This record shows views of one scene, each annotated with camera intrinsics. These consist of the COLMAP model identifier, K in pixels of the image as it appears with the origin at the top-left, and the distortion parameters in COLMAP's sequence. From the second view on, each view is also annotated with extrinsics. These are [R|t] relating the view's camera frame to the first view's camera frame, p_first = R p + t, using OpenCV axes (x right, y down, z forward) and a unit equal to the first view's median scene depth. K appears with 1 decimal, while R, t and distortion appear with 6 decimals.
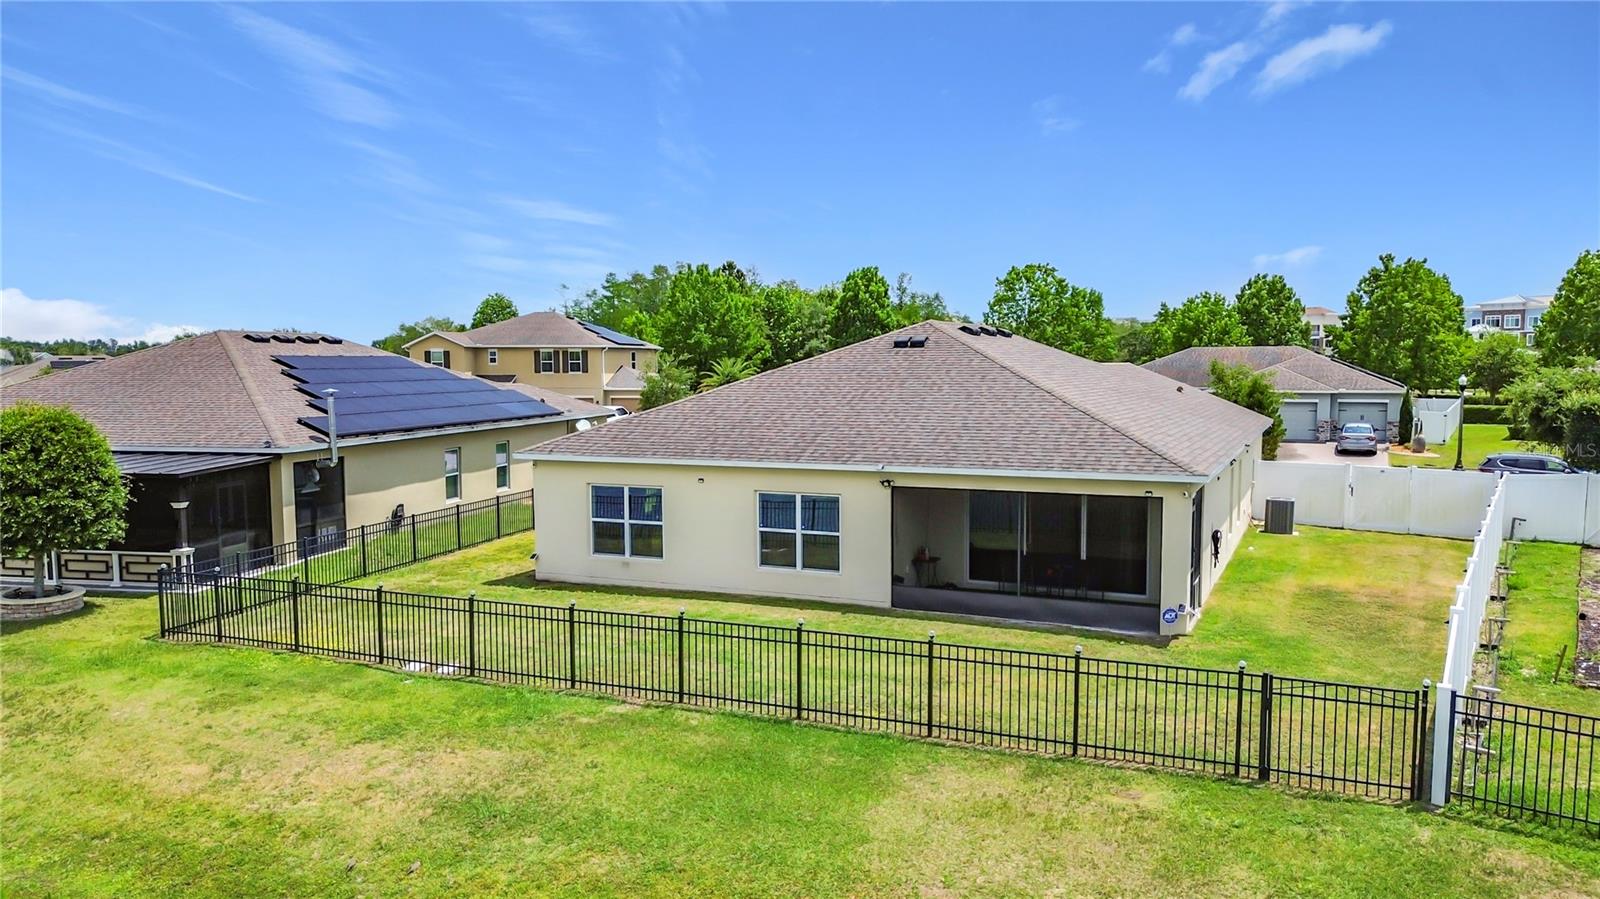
lens RADIAL K [[1169.9, 0, 794.9], [0, 1169.9, 478.9], [0, 0, 1]] dist [0.046093, -0.073726]
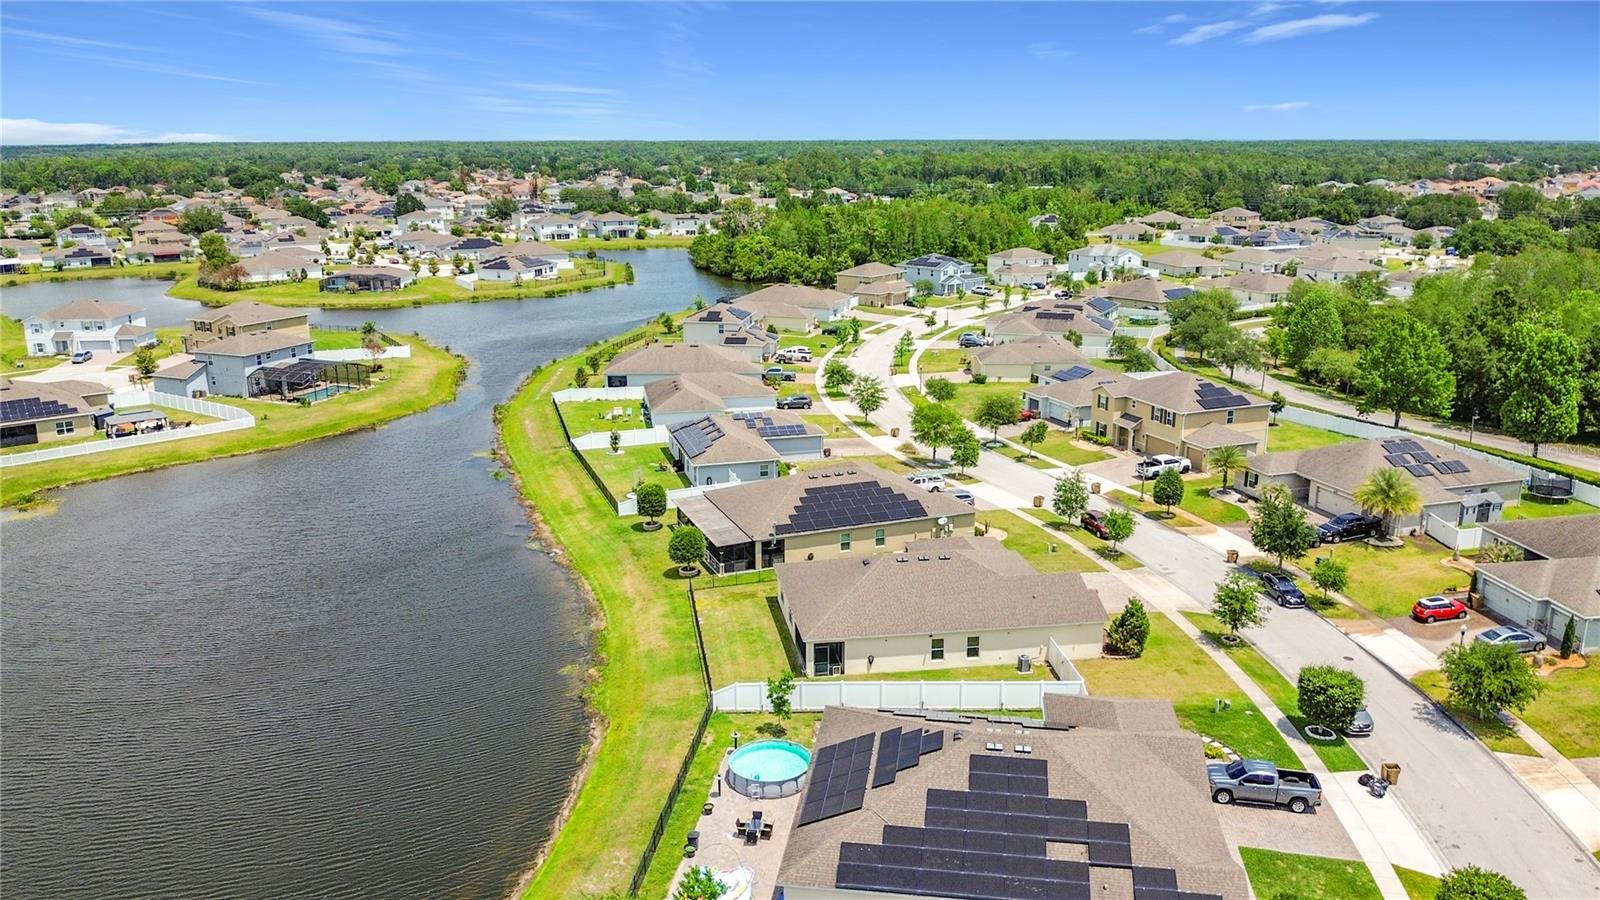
lens RADIAL K [[1182.5, 0, 795.2], [0, 1182.5, 446.1], [0, 0, 1]] dist [0.028663, -0.084830]
pose [[0.554344, 0.211650, -0.804927, 2.838330], [-0.080341, 0.976217, 0.201359, -1.200379], [0.828401, -0.046954, 0.558164, -0.996556]]
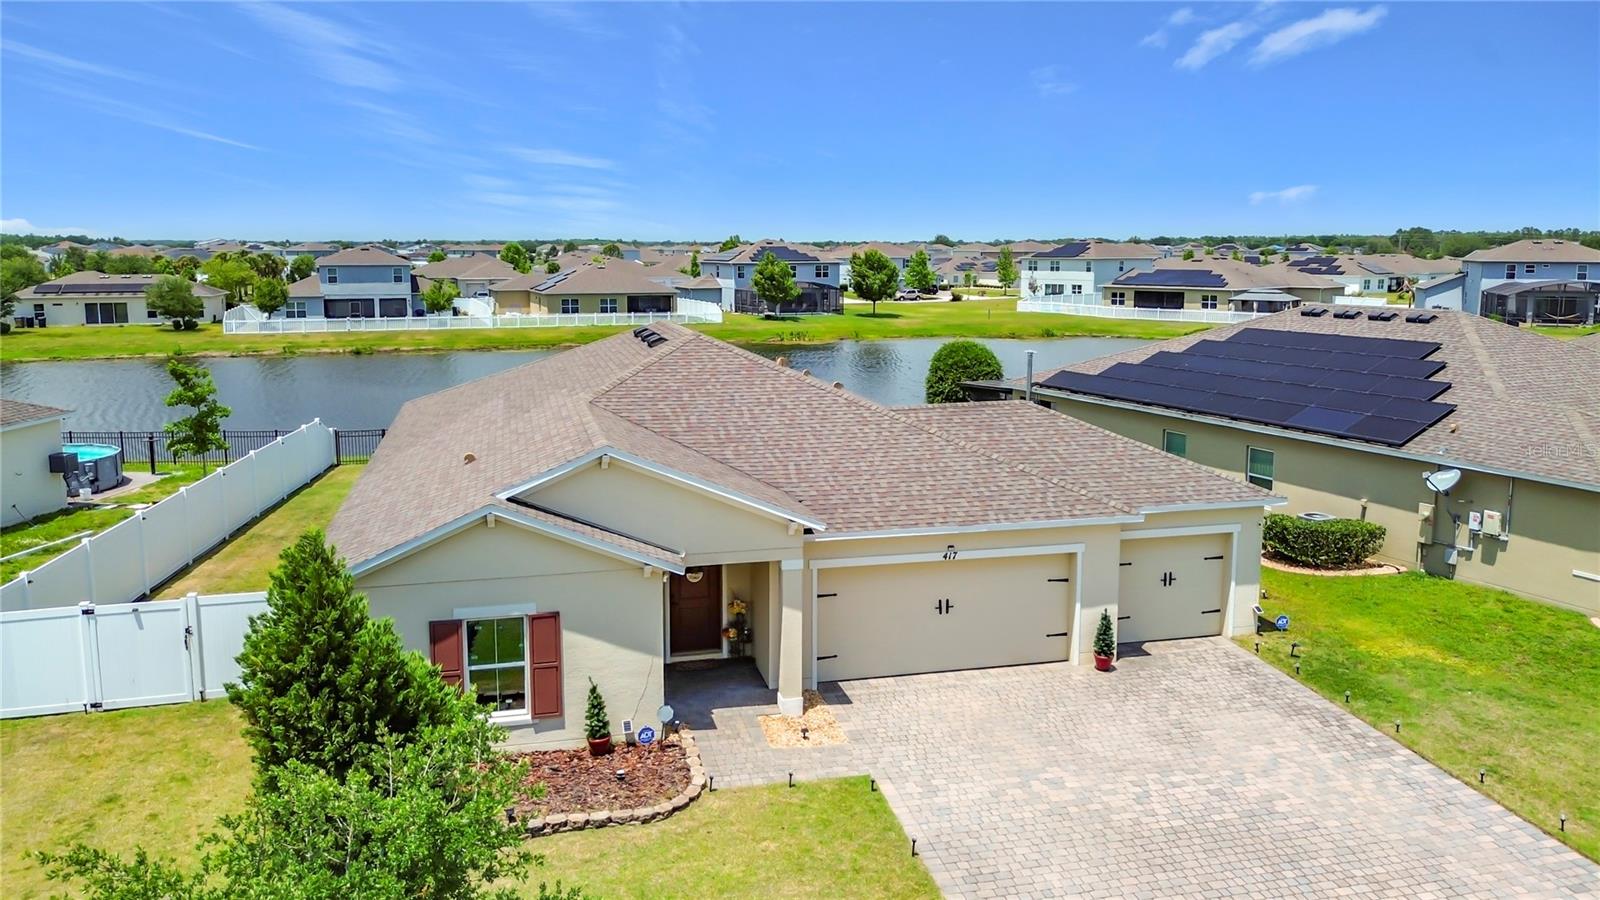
lens RADIAL K [[1171.3, 0, 800.0], [0, 1171.3, 450.0], [0, 0, 1]] dist [0.044545, -0.075506]
pose [[-0.780281, 0.111479, -0.615414, 0.863843], [-0.057812, 0.966917, 0.248452, -0.364794], [0.622752, 0.229441, -0.748022, 2.373877]]
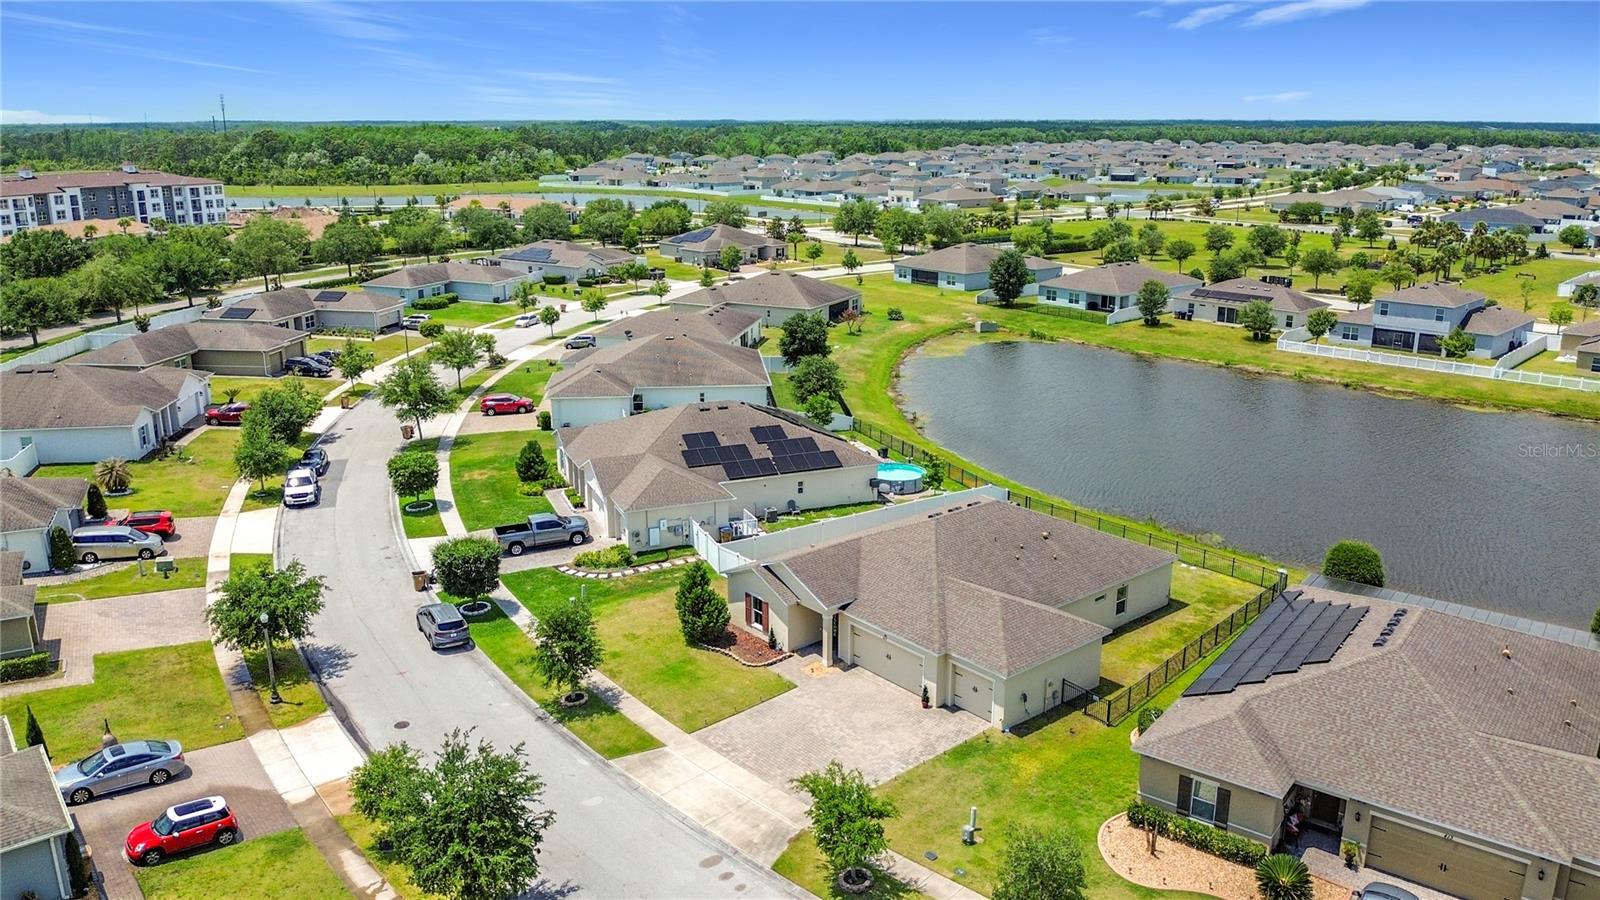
lens RADIAL K [[1180.2, 0, 797.2], [0, 1180.2, 443.2], [0, 0, 1]] dist [0.042277, -0.107876]
pose [[-0.905773, -0.107927, 0.409788, -0.565009], [0.044932, 0.937113, 0.346123, -1.295376], [-0.421374, 0.331922, -0.843962, 3.785065]]
